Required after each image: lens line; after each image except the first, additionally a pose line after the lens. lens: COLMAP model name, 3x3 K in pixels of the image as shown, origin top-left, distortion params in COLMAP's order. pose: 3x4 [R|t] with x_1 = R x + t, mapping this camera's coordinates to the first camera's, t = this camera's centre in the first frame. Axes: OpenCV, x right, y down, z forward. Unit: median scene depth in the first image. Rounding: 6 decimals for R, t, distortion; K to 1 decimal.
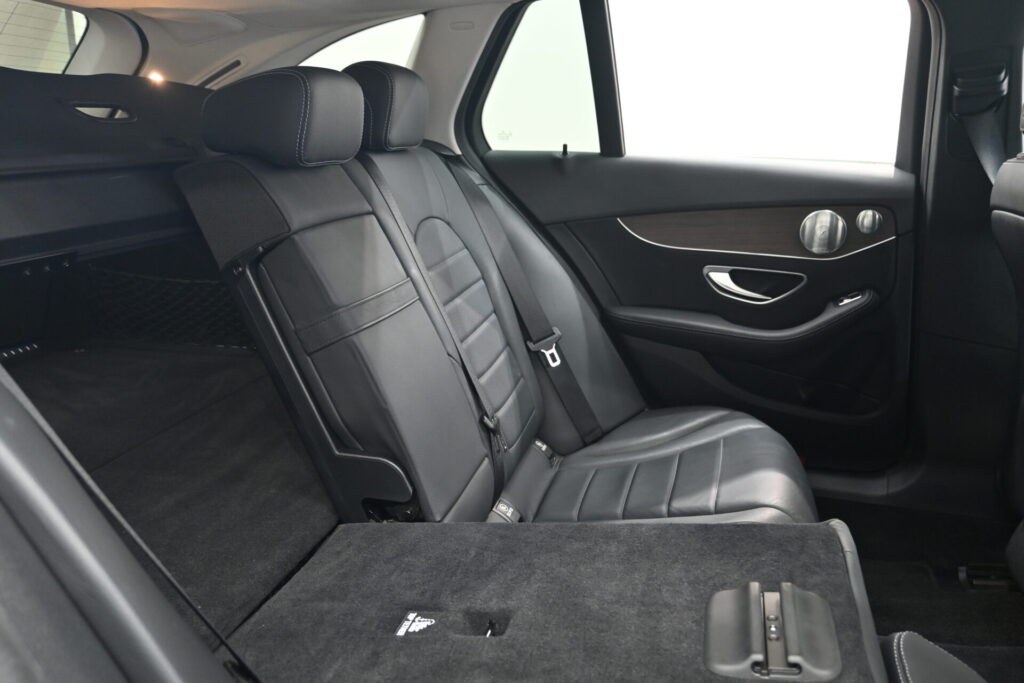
lens RADIAL K [[824.5, 0, 512.0], [0, 824.5, 341.5], [0, 0, 1]] dist [-0.001700, 0.002657]
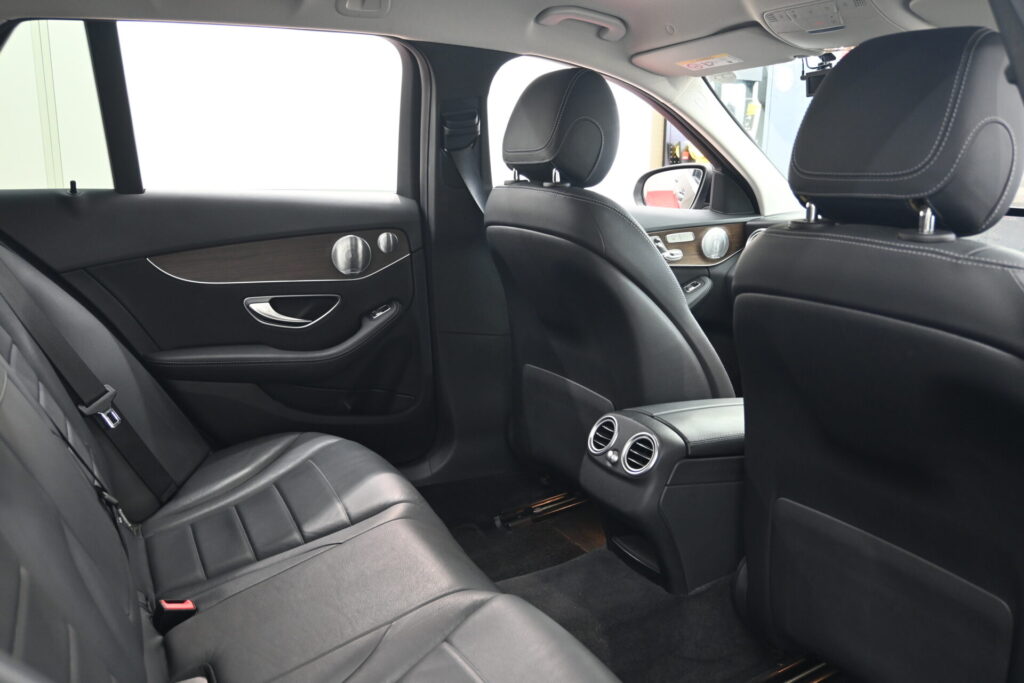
lens RADIAL K [[824.5, 0, 512.0], [0, 824.5, 341.5], [0, 0, 1]] dist [-0.001700, 0.002657]
pose [[0.743329, -0.148174, 0.652309, -0.196897], [0.170494, 0.984919, 0.029443, -0.014271], [-0.646834, 0.089329, 0.757381, 0.035617]]
